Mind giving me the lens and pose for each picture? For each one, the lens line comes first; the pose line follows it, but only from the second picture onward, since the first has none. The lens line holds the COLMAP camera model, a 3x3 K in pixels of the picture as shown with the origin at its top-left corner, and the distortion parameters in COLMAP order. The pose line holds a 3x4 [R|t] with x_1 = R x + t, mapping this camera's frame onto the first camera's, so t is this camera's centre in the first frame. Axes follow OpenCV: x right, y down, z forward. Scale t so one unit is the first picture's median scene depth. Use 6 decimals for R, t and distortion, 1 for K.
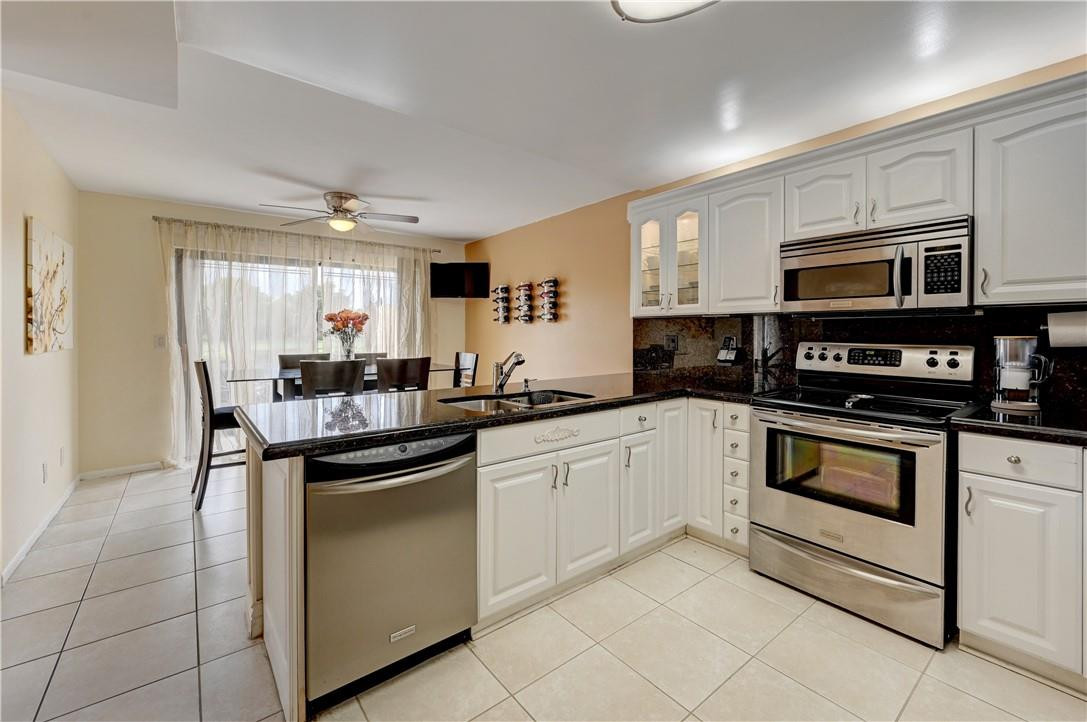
lens RADIAL K [[452.6, 0, 532.5], [0, 452.6, 334.6], [0, 0, 1]] dist [-0.000156, -0.000111]
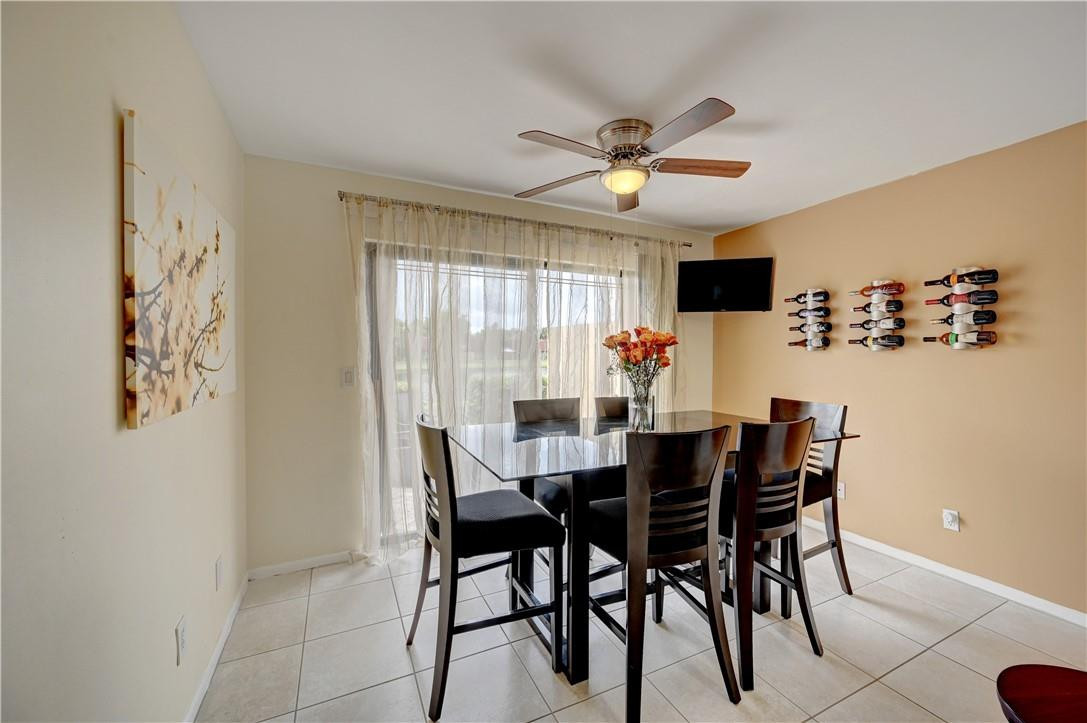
lens RADIAL K [[430.2, 0, 543.5], [0, 430.2, 361.5], [0, 0, 1]] dist [0.000908, 0.000011]
pose [[0.978552, 0.006774, -0.205888, -0.630876], [-0.004381, 0.999917, 0.012078, -0.027506], [0.205953, -0.010917, 0.978501, 0.670776]]
